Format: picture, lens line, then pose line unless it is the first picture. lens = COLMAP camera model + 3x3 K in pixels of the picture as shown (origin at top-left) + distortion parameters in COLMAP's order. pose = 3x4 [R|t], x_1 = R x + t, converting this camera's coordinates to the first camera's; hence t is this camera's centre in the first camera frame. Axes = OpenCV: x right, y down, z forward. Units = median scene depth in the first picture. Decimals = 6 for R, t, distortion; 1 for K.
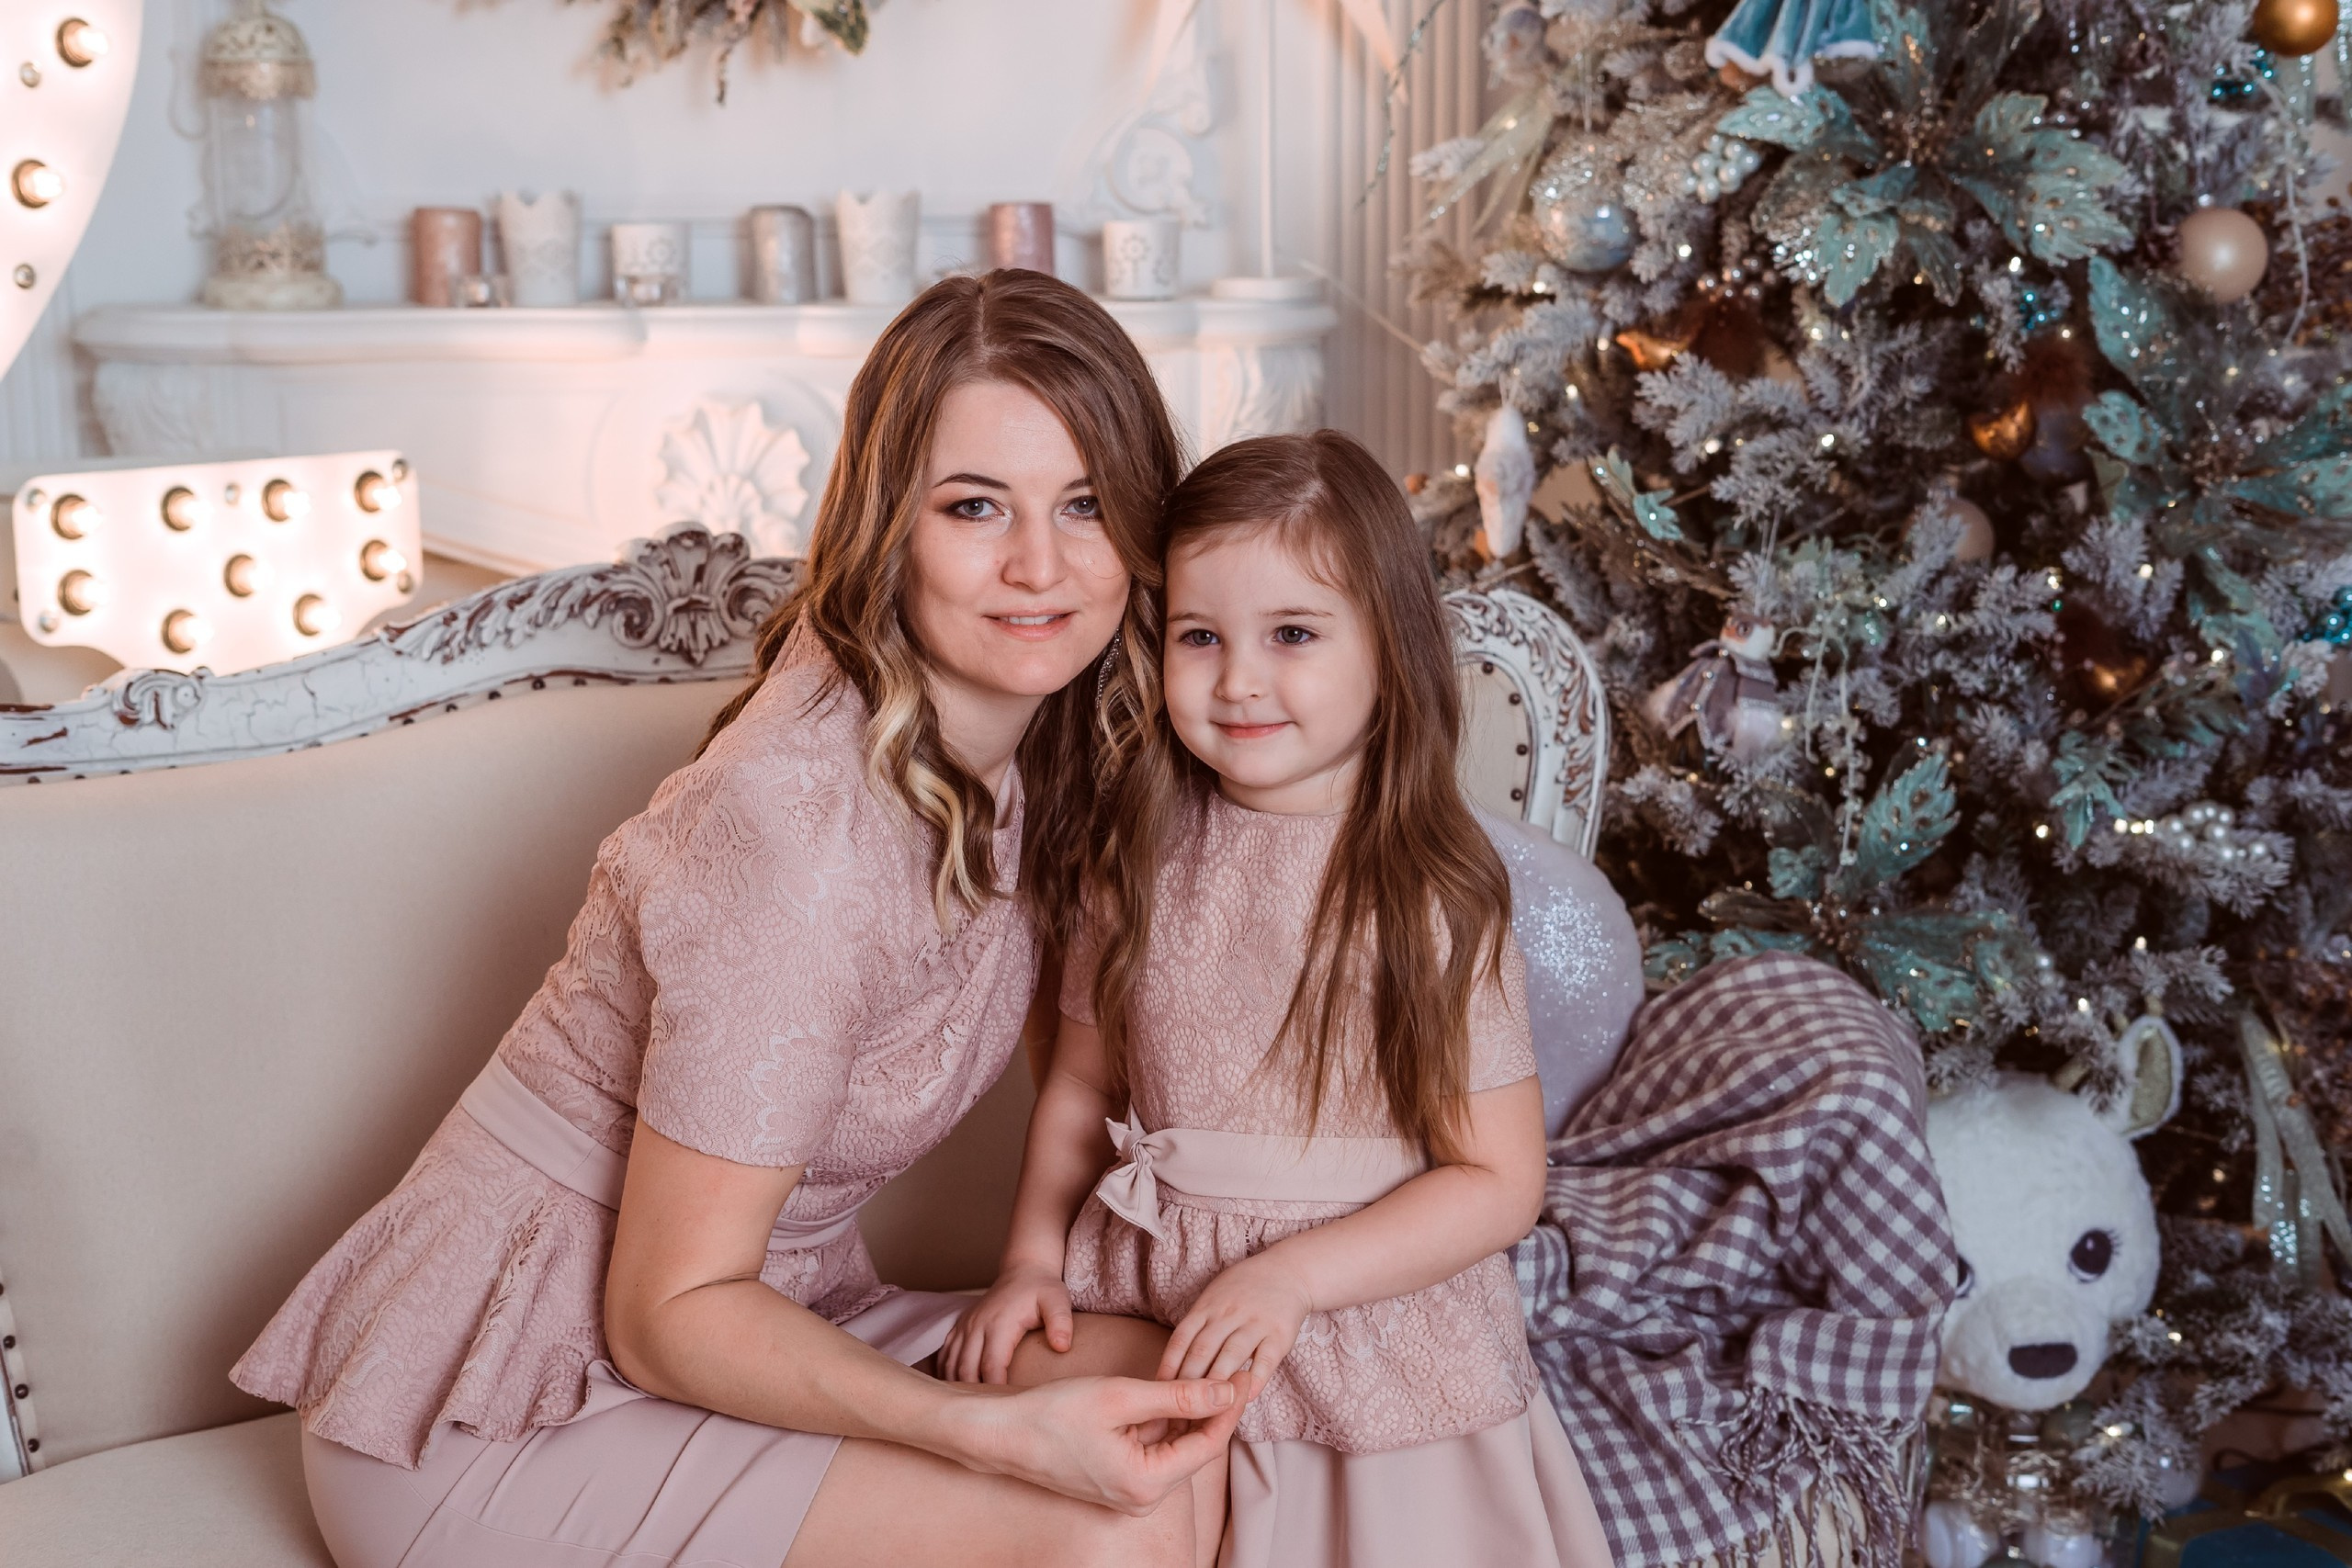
lens RADIAL K [[3682.5, 0, 1176.0], [0, 3682.5, 784.0], [0, 0, 1]] dist [0.142812, 0.081107]
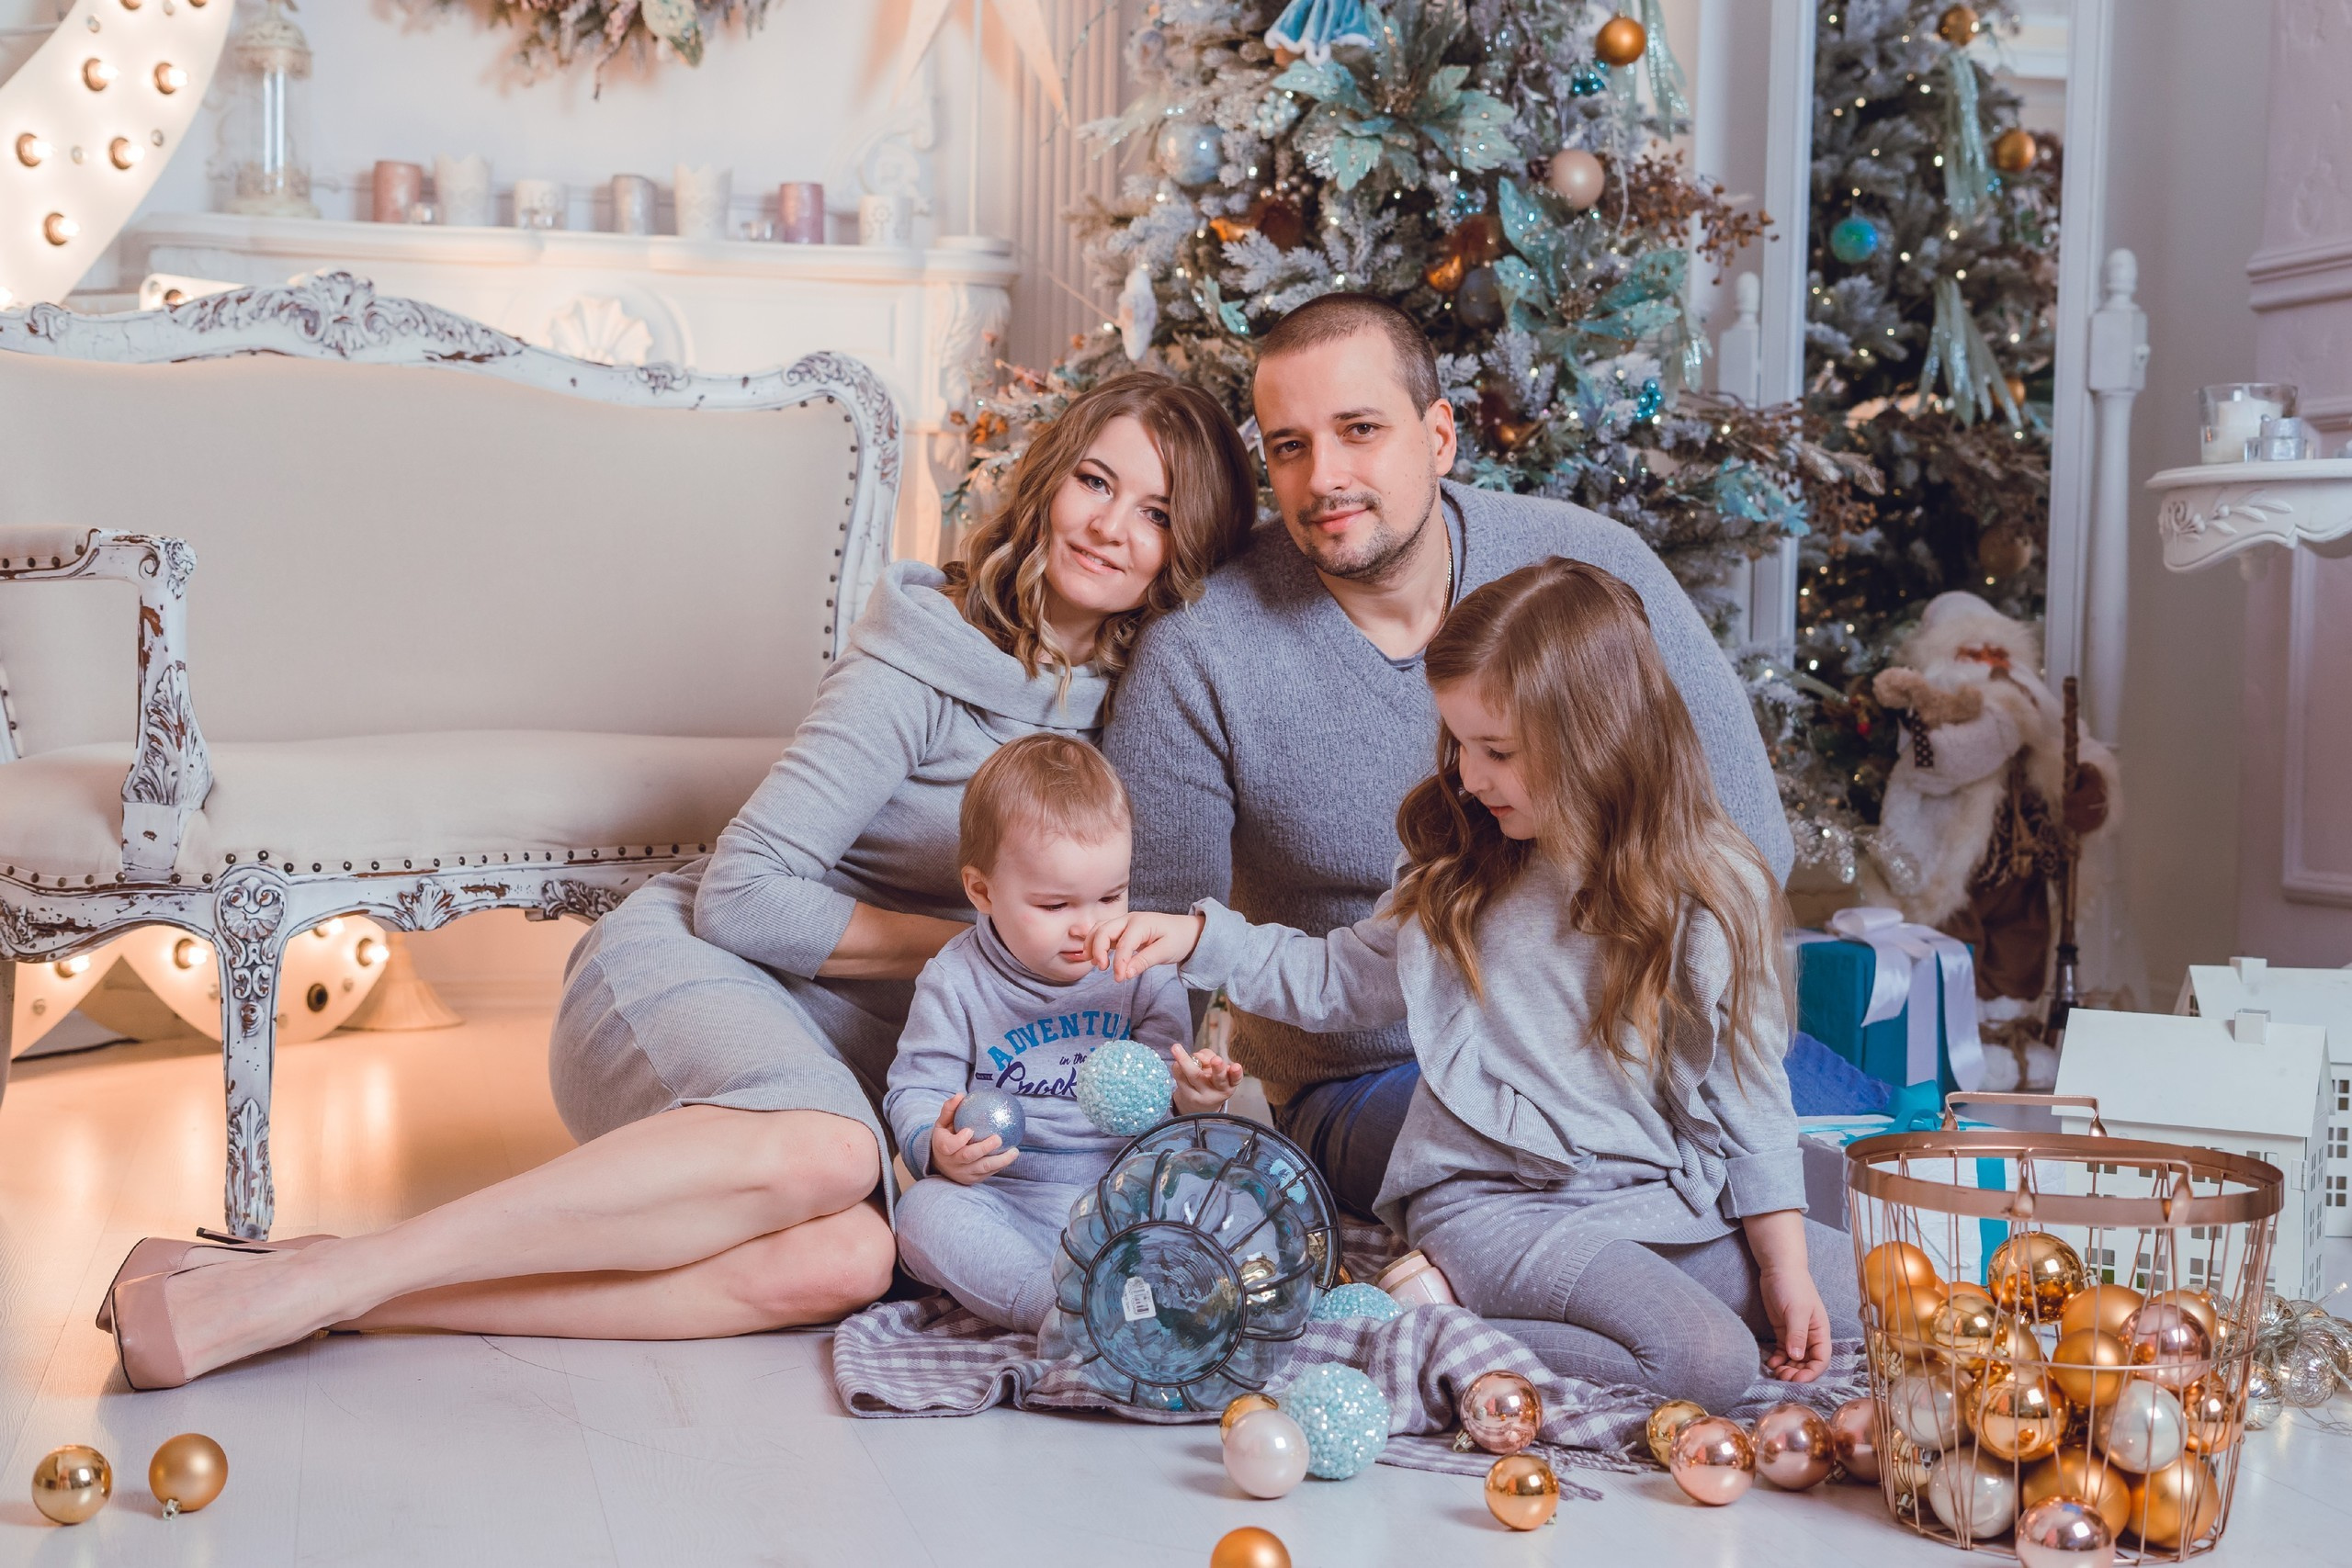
lens RADIAL K [[3606.8, 0, 1250.0], [0, 3606.8, 790.7], [0, 0, 1]] dist [0.152115, -0.174134]
pose [[0.991210, 0.023817, 0.130140, -0.059614], [-0.009129, 0.993631, -0.112314, 0.299859], [-0.131986, 0.110139, 0.985114, -0.502712]]
